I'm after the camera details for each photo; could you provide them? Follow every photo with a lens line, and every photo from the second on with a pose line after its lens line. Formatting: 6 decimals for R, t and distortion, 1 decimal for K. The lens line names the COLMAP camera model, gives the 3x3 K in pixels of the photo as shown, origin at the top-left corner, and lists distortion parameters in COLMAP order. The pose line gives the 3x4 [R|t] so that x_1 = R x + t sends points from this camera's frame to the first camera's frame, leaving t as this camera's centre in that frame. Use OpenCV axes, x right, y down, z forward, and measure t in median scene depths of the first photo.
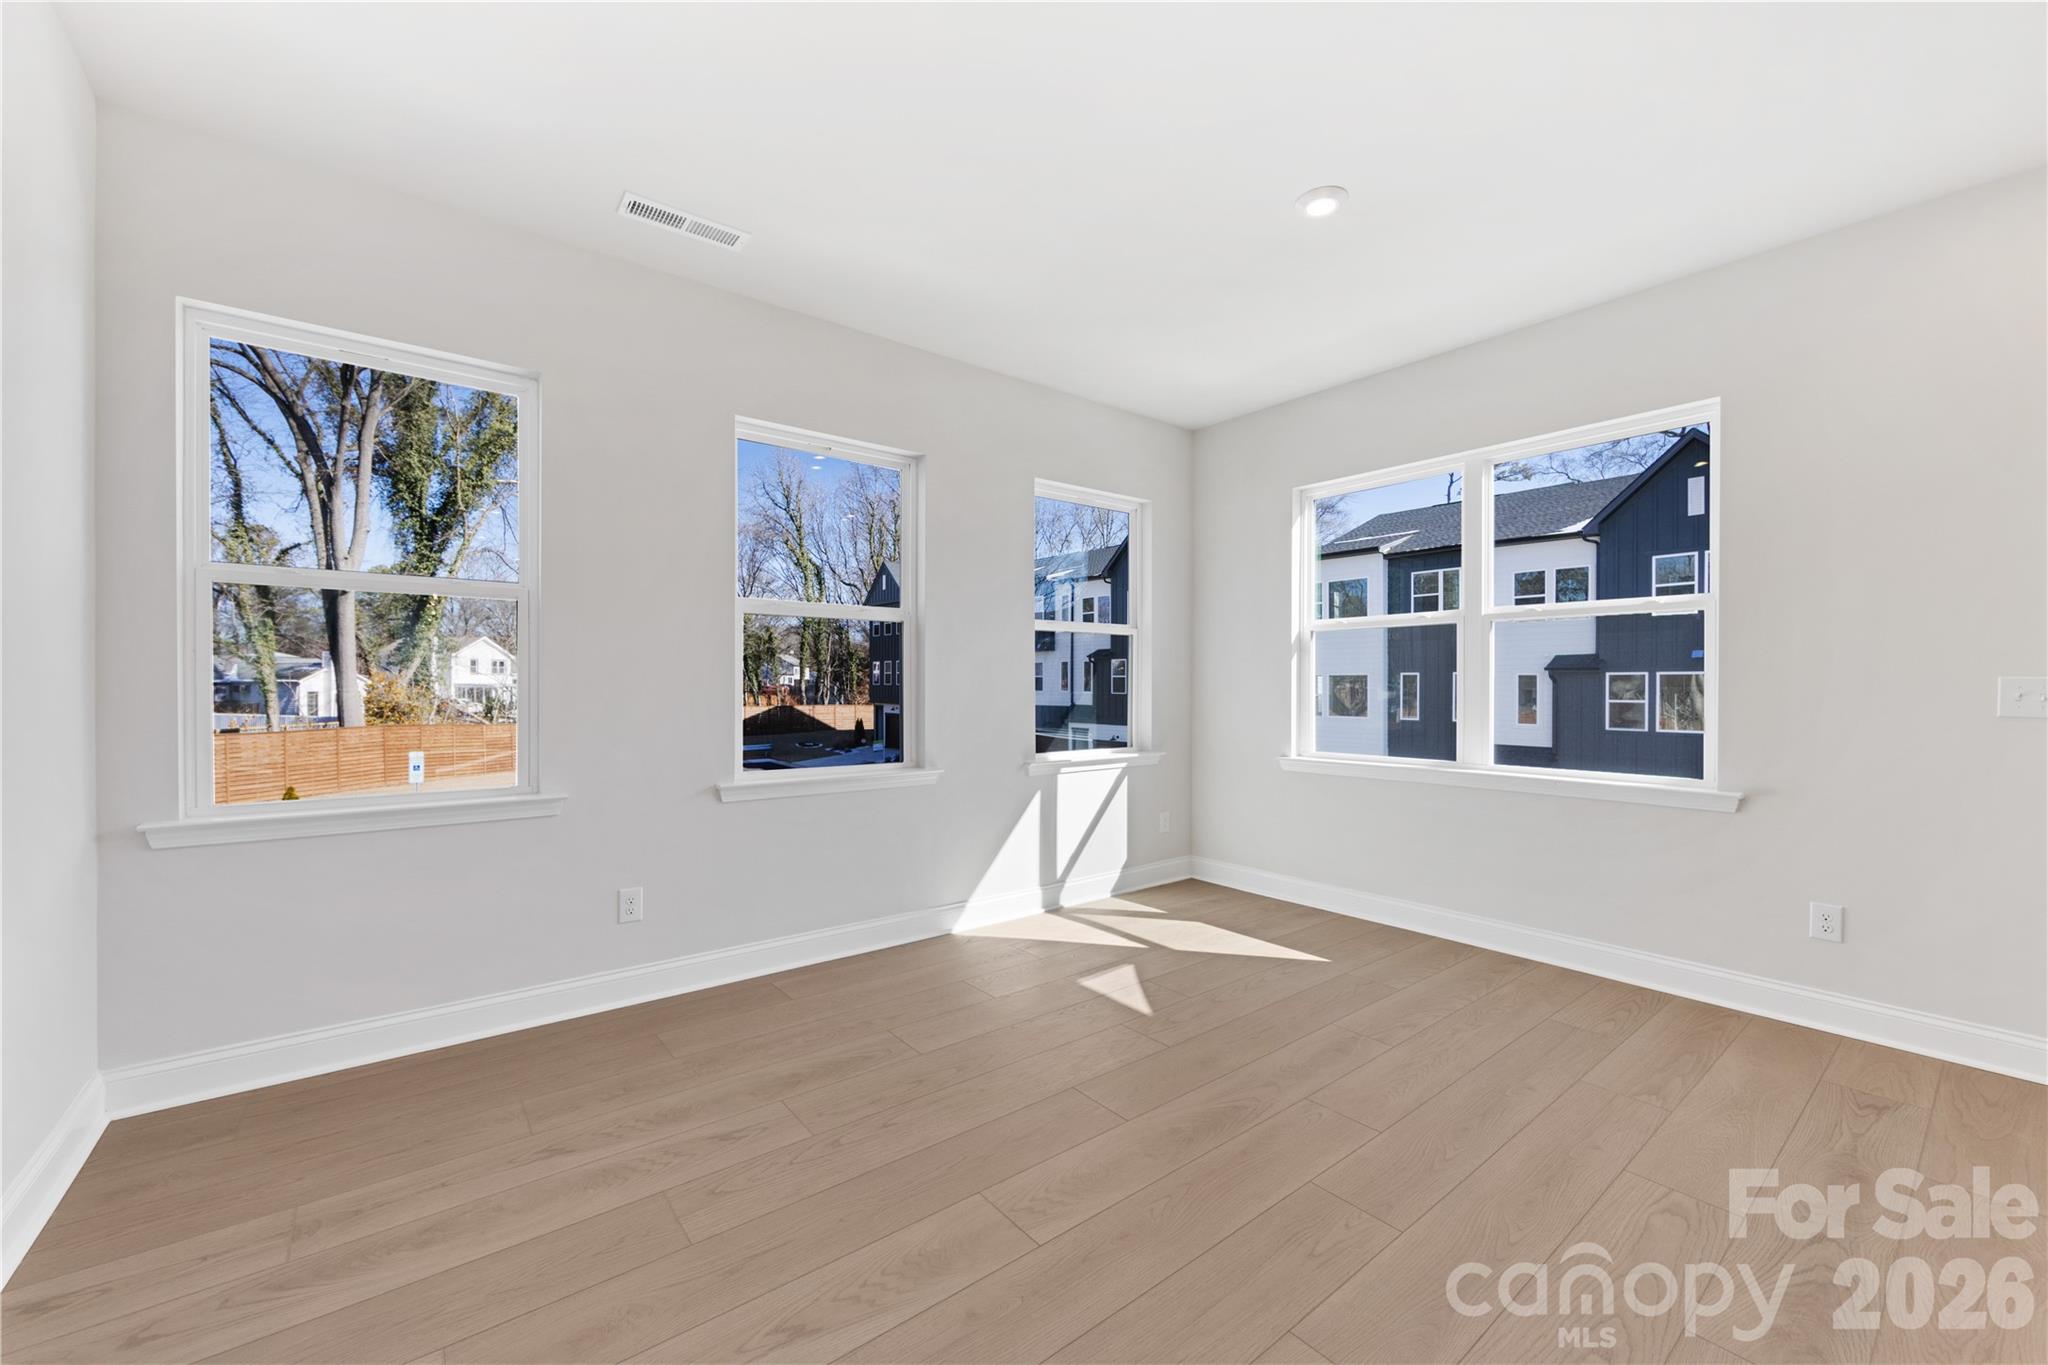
lens RADIAL K [[801.0, 0, 1012.5], [0, 801.0, 683.3], [0, 0, 1]] dist [-0.002070, -0.000493]
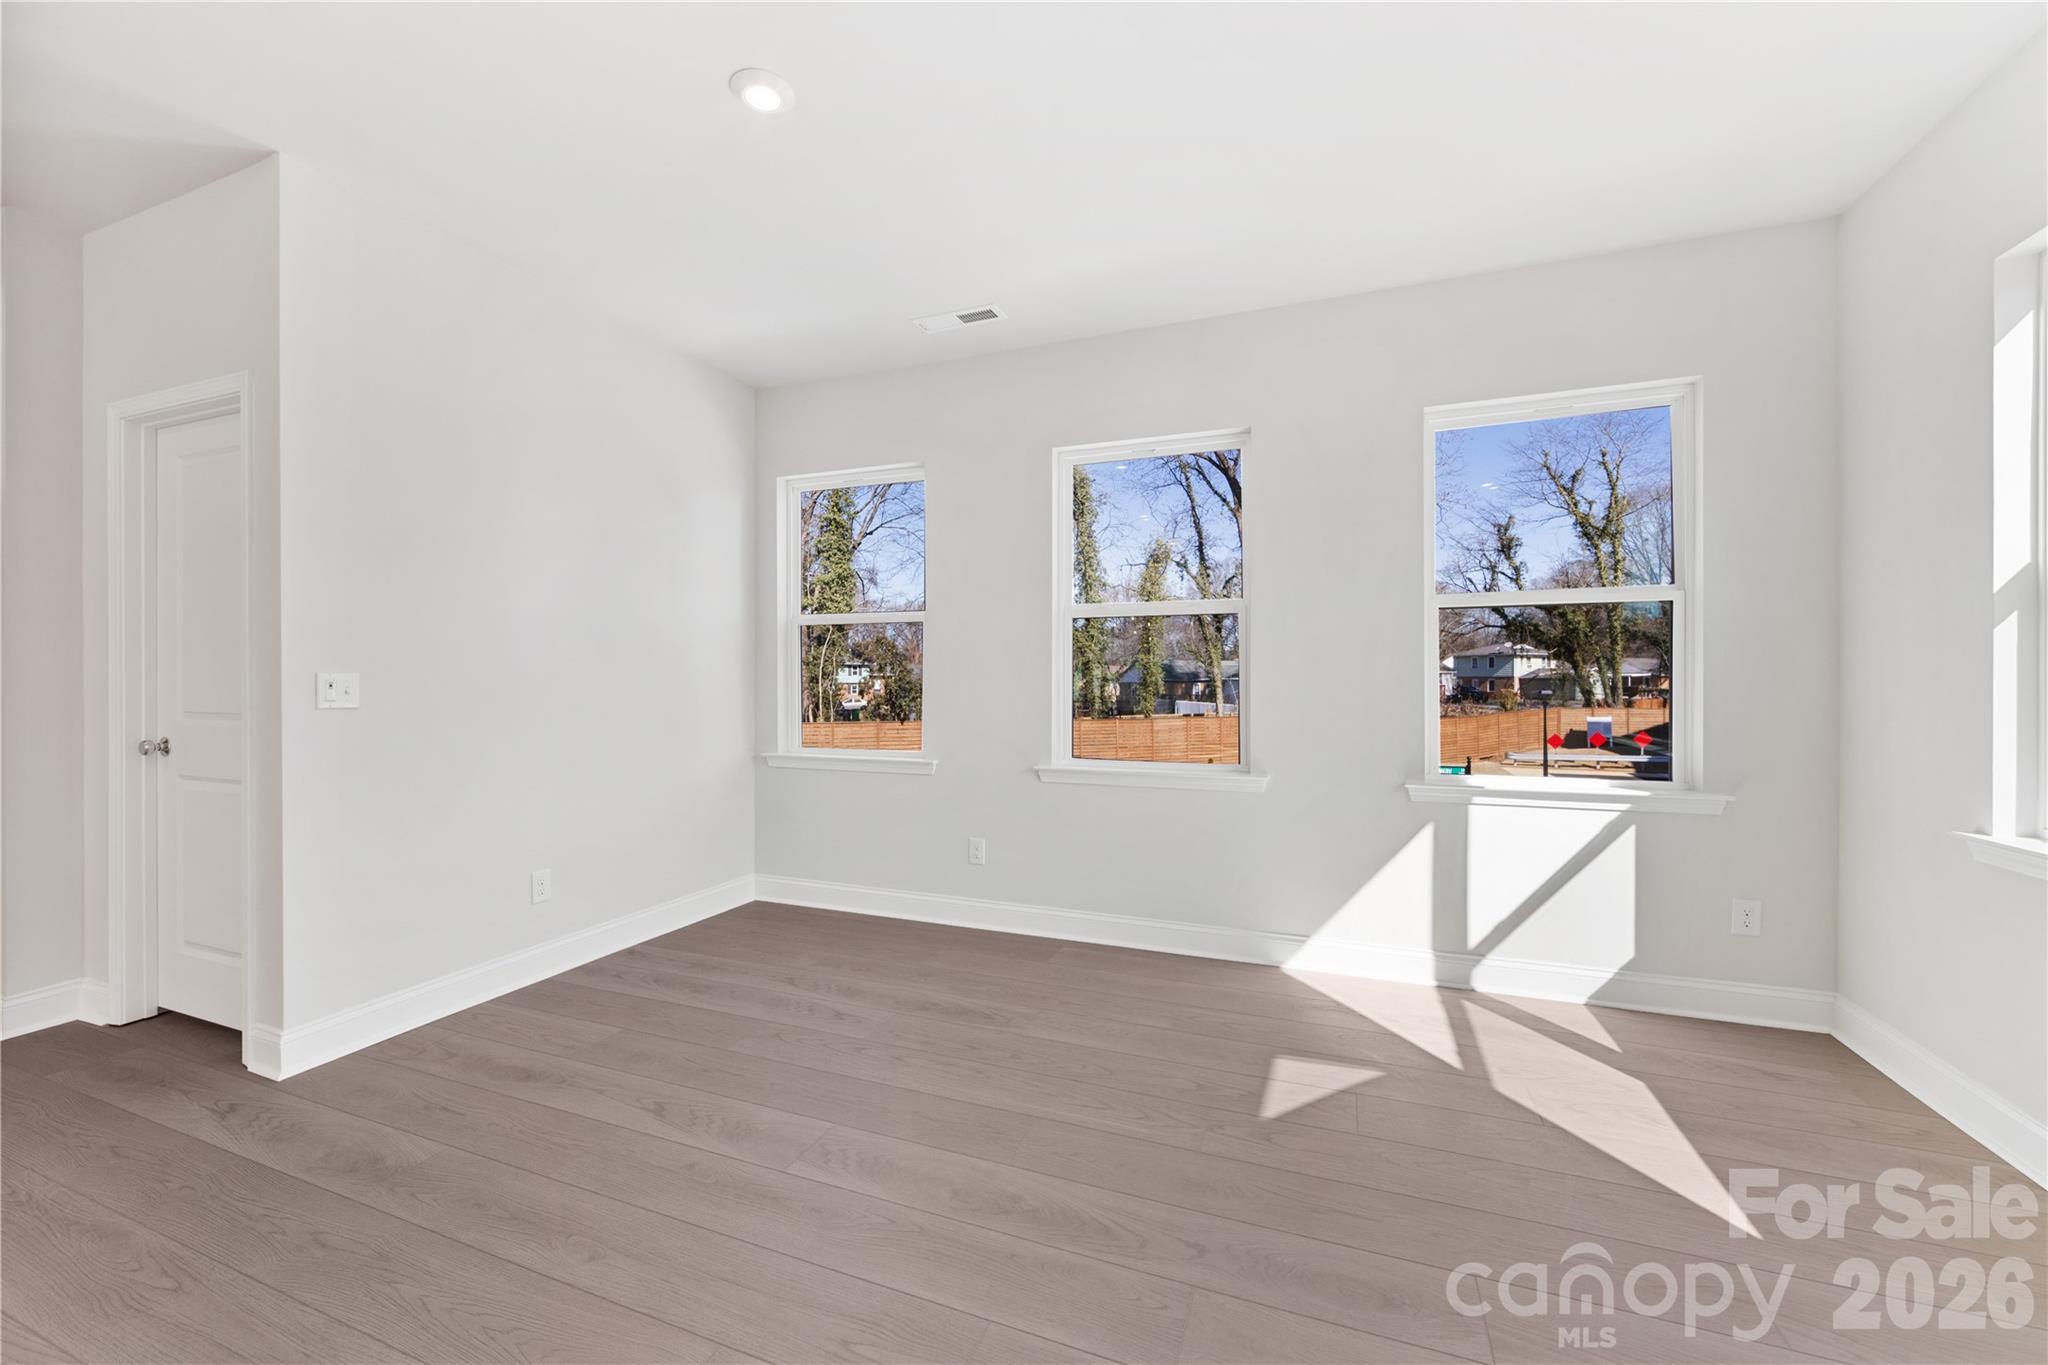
lens RADIAL K [[801.0, 0, 1027.7], [0, 801.0, 680.4], [0, 0, 1]] dist [-0.002070, -0.000493]
pose [[0.507512, -0.001545, -0.861643, 0.461456], [0.001666, 0.999998, -0.000811, 0.000904], [0.861643, -0.001024, 0.507514, 0.278186]]
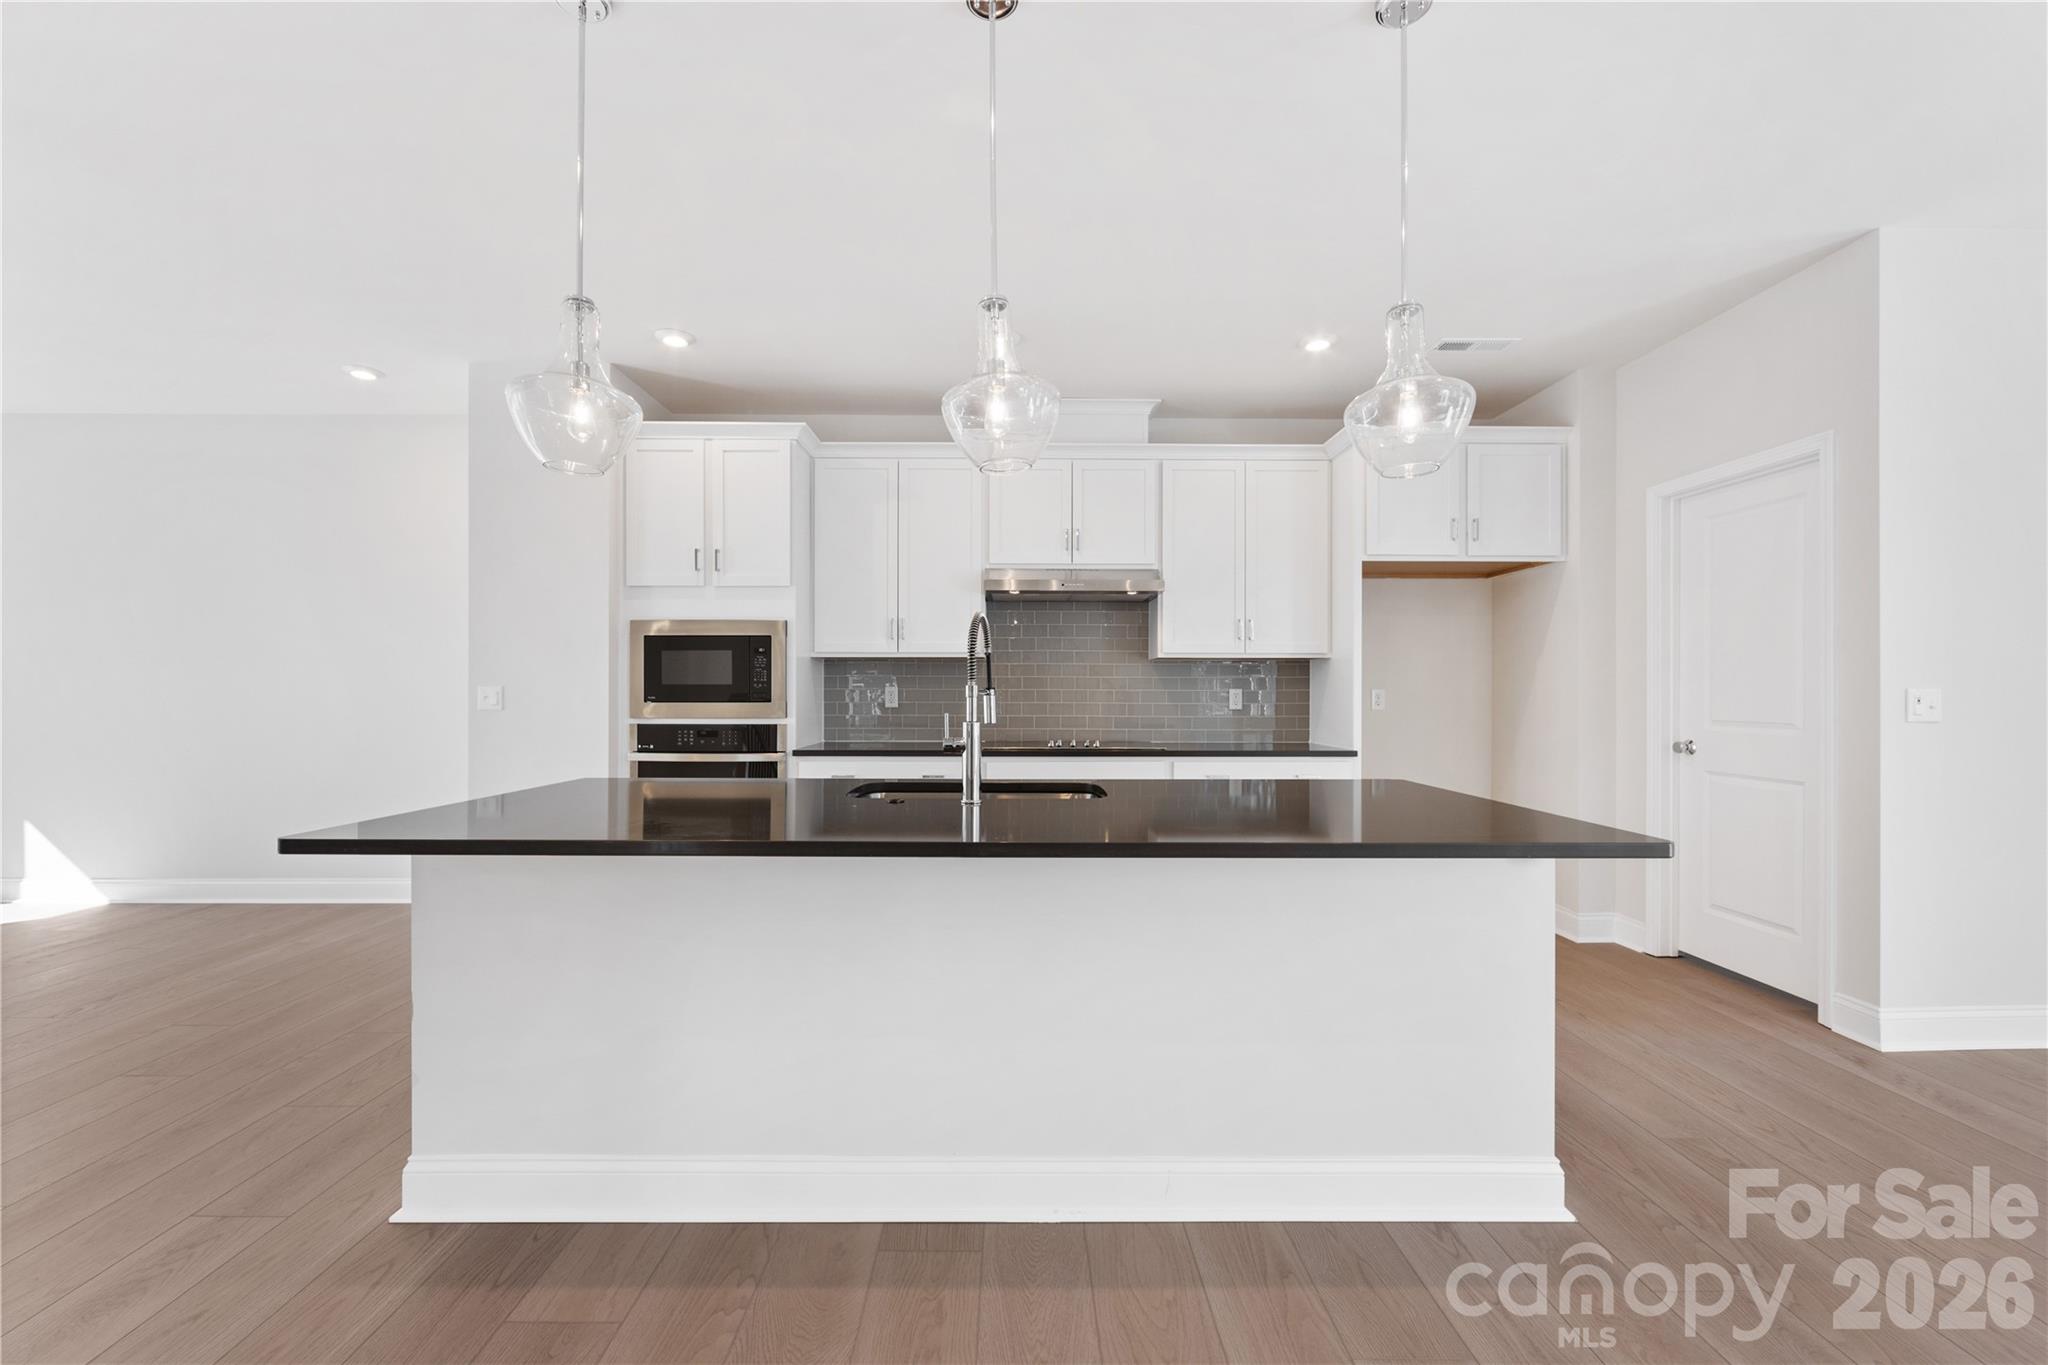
lens RADIAL K [[801.0, 0, 1028.3], [0, 801.0, 692.4], [0, 0, 1]] dist [-0.002070, -0.000493]
pose [[-0.607967, -0.007150, -0.793930, 0.615901], [-0.003984, 0.999974, -0.005955, 0.003419], [0.793953, -0.000458, -0.607979, -0.028557]]
